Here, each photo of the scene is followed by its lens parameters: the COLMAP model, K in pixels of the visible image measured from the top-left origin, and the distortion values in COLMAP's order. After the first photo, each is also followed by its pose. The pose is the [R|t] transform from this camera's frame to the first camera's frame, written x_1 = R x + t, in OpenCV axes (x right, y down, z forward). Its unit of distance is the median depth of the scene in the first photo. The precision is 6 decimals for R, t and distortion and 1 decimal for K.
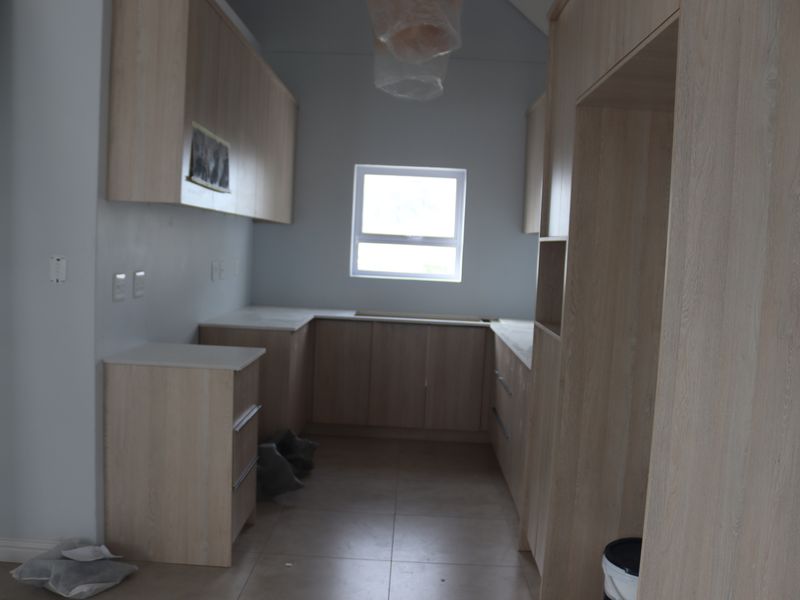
lens RADIAL K [[750.0, 0, 400.0], [0, 750.0, 300.0], [0, 0, 1]] dist [-0.158647, 0.154551]
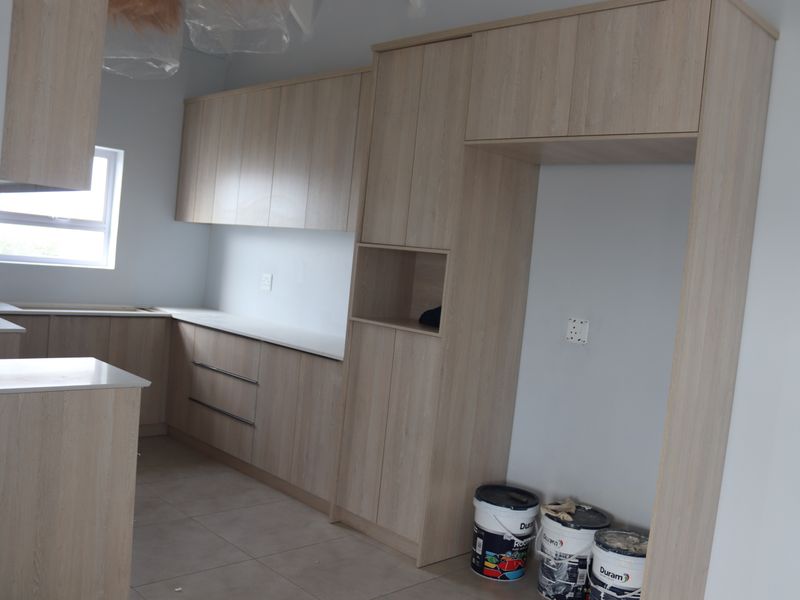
lens RADIAL K [[750.0, 0, 400.0], [0, 750.0, 300.0], [0, 0, 1]] dist [-0.158647, 0.154551]
pose [[0.695329, -0.017711, 0.718473, -0.443386], [-0.011368, 0.999300, 0.035636, -0.029705], [-0.718602, -0.032947, 0.694641, 0.126105]]
